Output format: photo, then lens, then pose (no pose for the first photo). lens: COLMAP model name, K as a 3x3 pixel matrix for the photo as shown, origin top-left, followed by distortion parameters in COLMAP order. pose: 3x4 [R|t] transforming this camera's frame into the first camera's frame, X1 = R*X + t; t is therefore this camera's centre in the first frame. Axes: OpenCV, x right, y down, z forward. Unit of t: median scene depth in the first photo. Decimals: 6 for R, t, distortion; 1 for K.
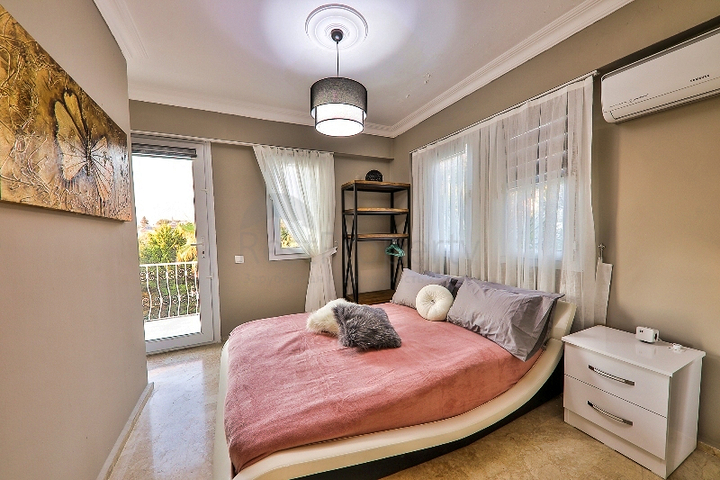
lens RADIAL K [[276.2, 0, 346.6], [0, 276.2, 246.3], [0, 0, 1]] dist [0.005281, -0.001367]
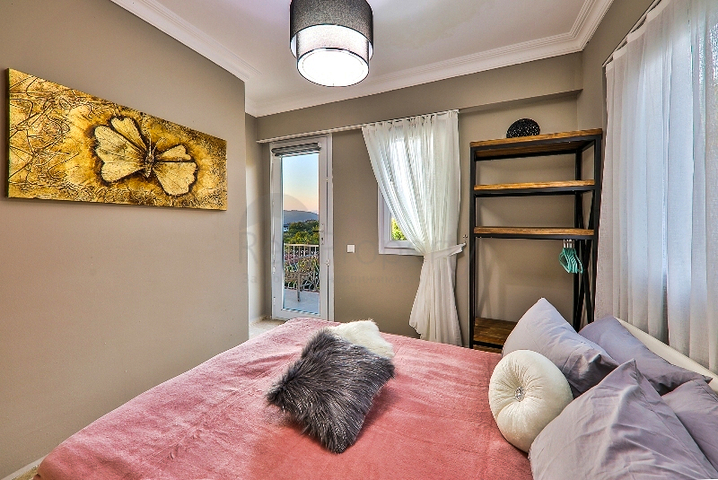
lens RADIAL K [[275.4, 0, 361.2], [0, 275.4, 223.7], [0, 0, 1]] dist [0.005281, -0.001367]
pose [[0.668297, 0.024940, -0.743476, 0.322006], [-0.054970, 0.998361, -0.015921, -0.025204], [0.741861, 0.051509, 0.668573, 0.371711]]
